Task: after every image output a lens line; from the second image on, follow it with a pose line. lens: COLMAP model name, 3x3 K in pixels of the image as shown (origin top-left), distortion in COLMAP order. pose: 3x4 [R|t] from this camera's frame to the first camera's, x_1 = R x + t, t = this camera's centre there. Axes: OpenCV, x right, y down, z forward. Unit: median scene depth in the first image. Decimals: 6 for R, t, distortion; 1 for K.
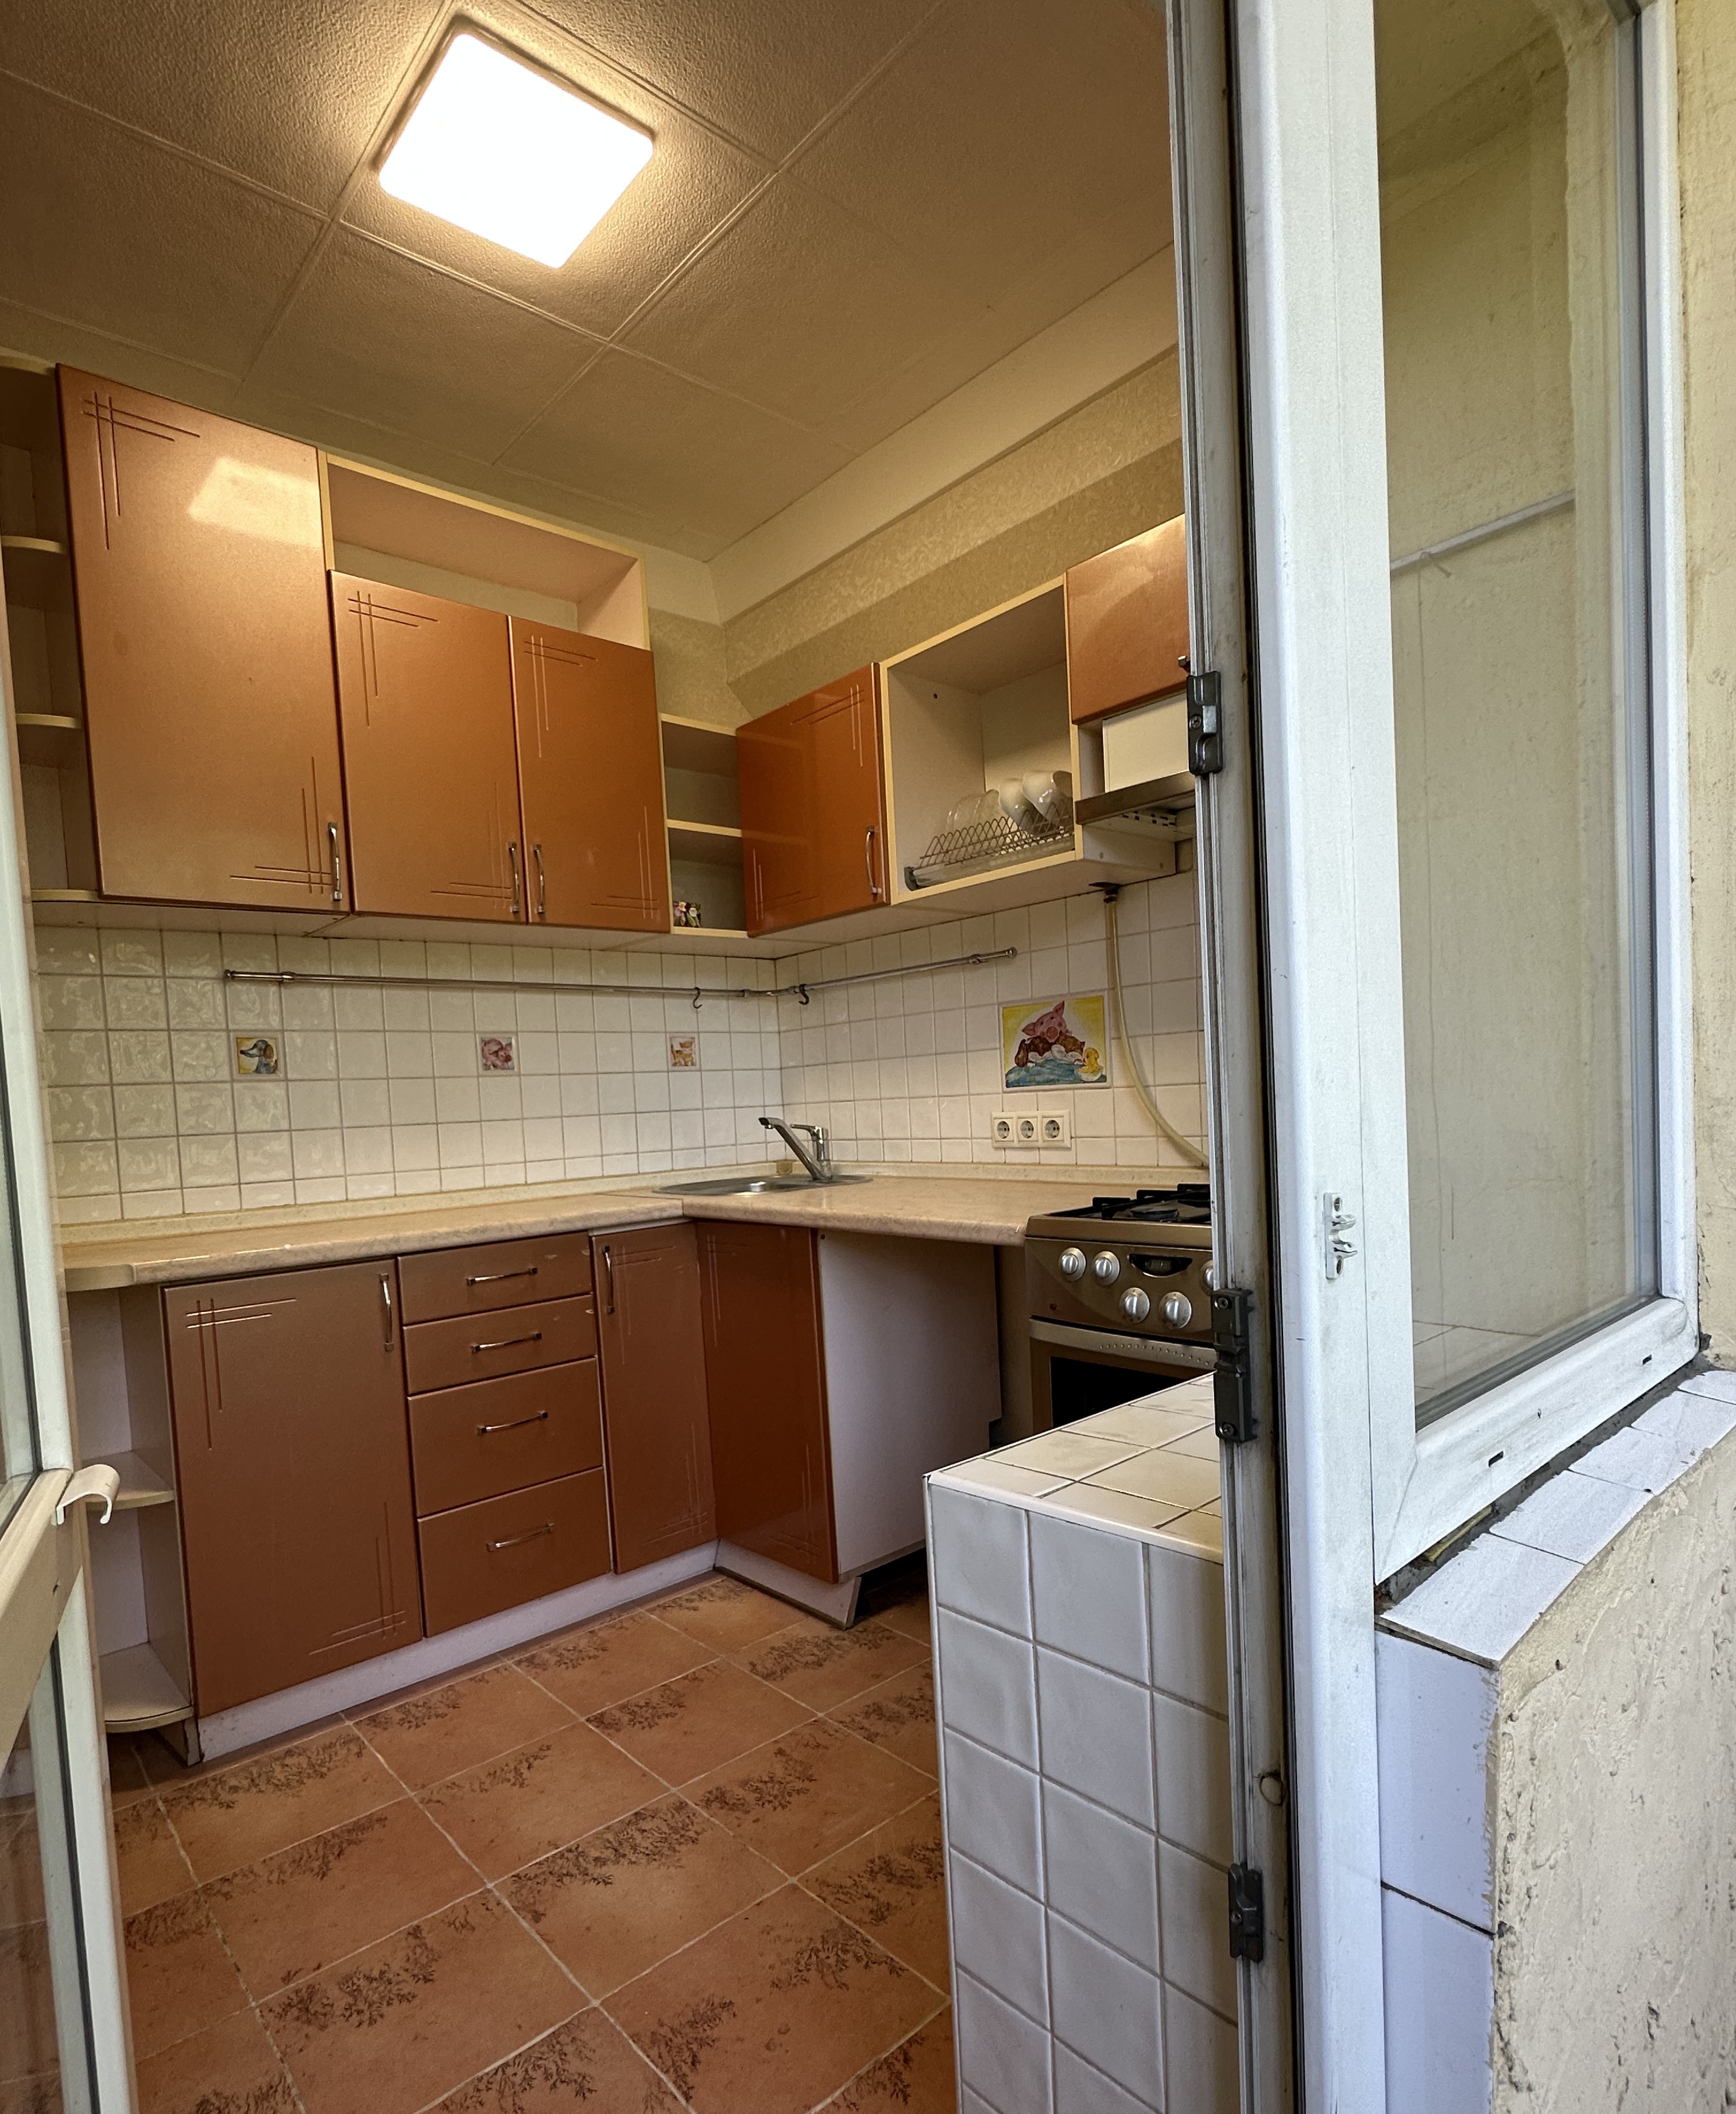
lens RADIAL K [[1141.6, 0, 859.7], [0, 1141.6, 1160.1], [0, 0, 1]] dist [-0.004809, 0.000248]
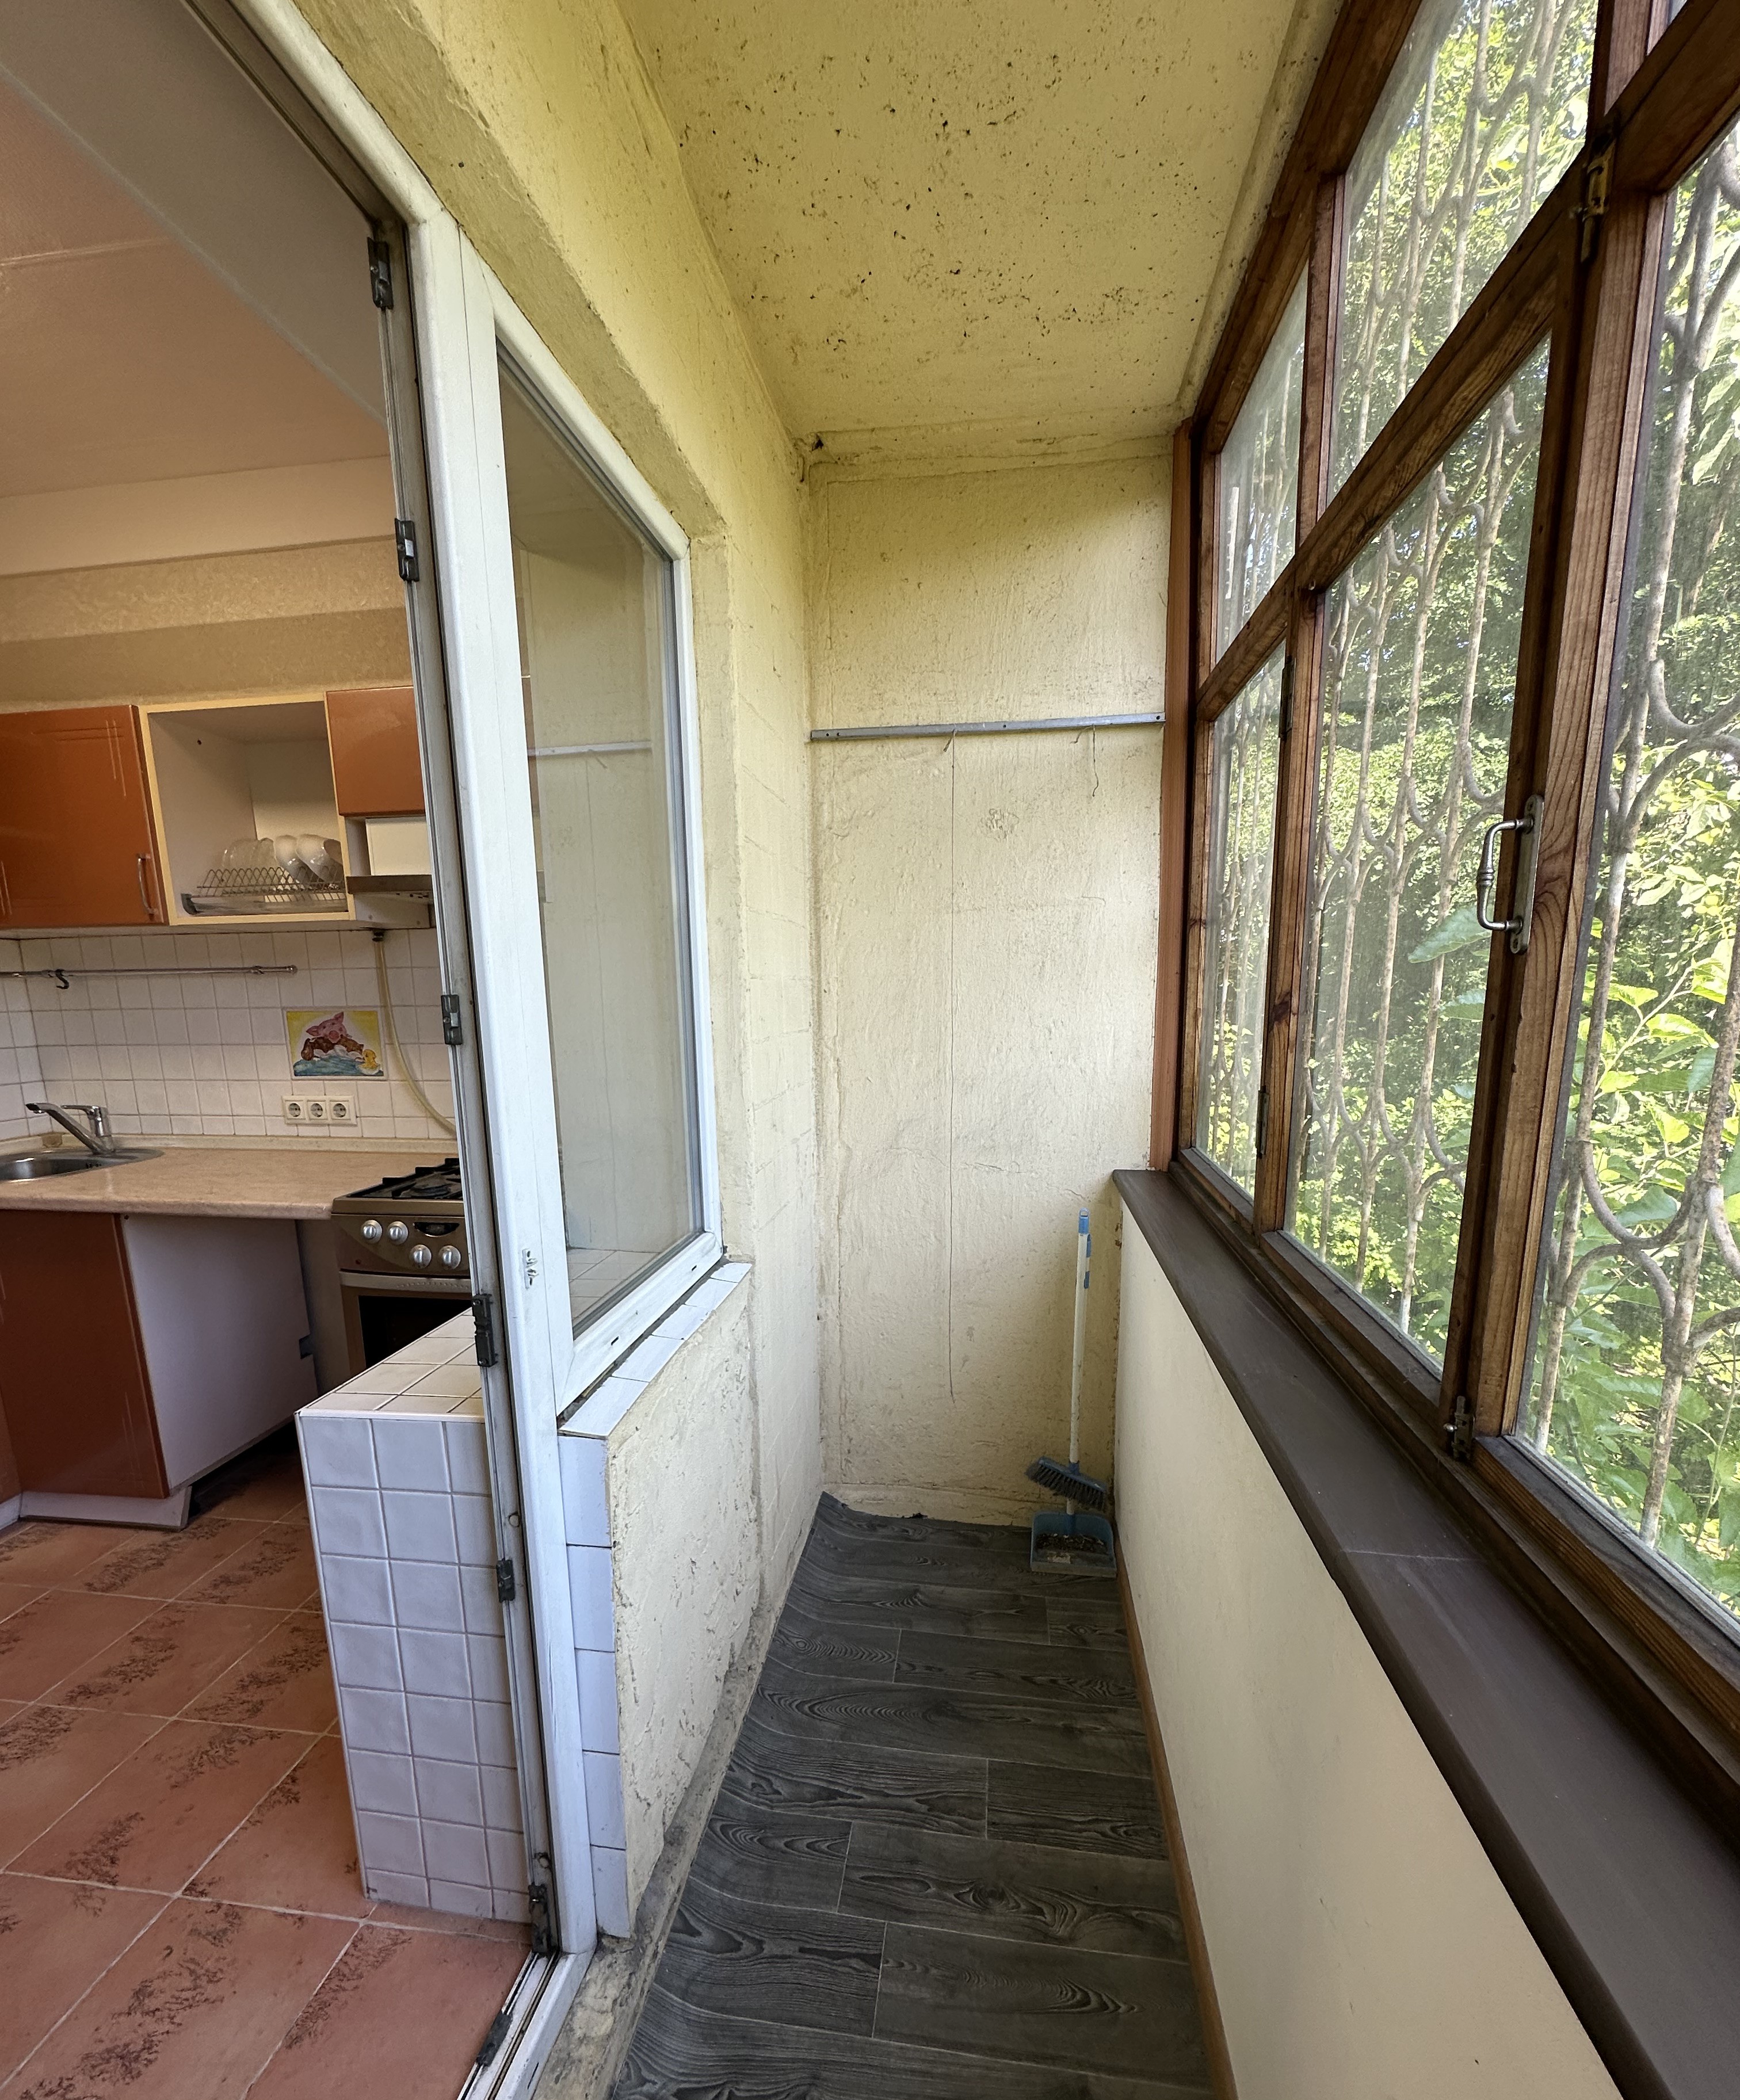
lens RADIAL K [[927.3, 0, 867.2], [0, 927.3, 1160.4], [0, 0, 1]] dist [-0.001933, -0.000127]
pose [[0.763299, -0.078610, 0.641245, -0.060114], [0.008572, 0.993714, 0.111616, -0.094953], [-0.645989, -0.079699, 0.759175, -0.214809]]
